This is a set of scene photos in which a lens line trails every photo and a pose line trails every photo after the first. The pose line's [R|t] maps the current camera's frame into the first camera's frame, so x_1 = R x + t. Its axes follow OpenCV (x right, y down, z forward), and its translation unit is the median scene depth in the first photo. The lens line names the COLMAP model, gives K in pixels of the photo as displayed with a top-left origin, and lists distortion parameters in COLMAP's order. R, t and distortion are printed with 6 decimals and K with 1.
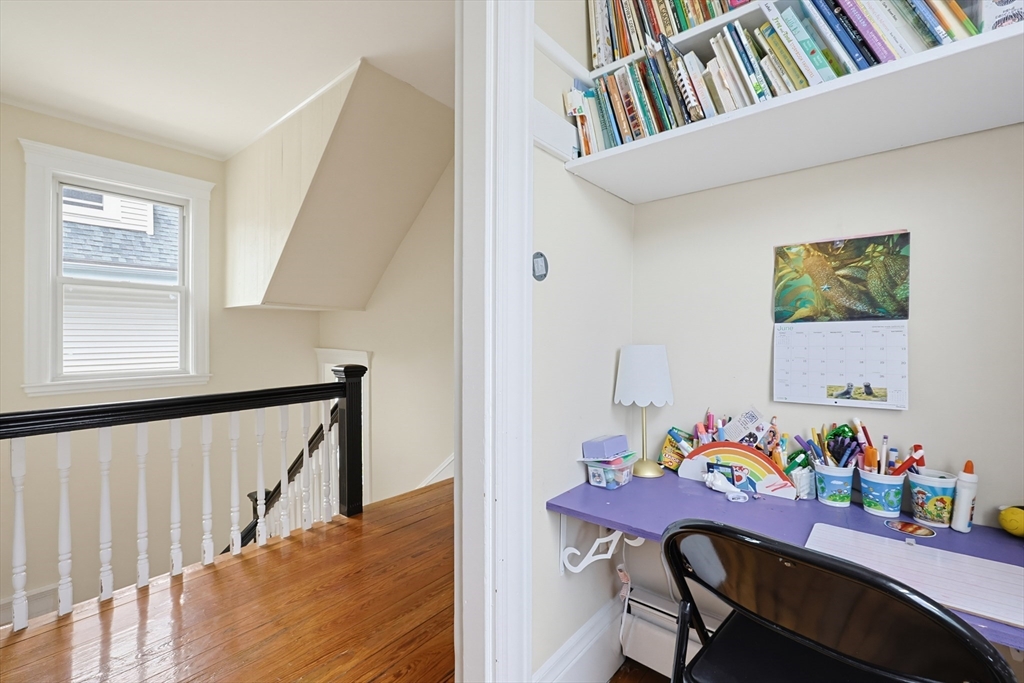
lens RADIAL K [[437.1, 0, 511.4], [0, 437.1, 340.3], [0, 0, 1]] dist [-0.002003, 0.001355]
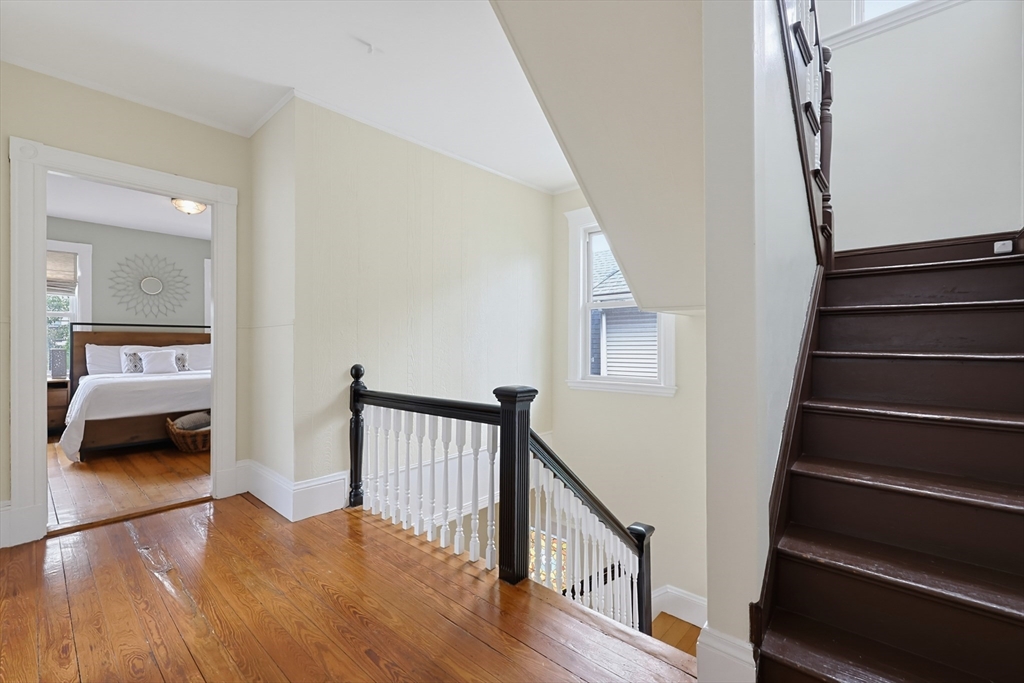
lens RADIAL K [[437.1, 0, 512.6], [0, 437.1, 346.7], [0, 0, 1]] dist [-0.002003, 0.001355]
pose [[-0.050869, -0.006369, -0.998685, 0.388865], [0.003079, 0.999974, -0.006534, -0.003949], [0.998701, -0.003407, -0.050848, 1.010847]]
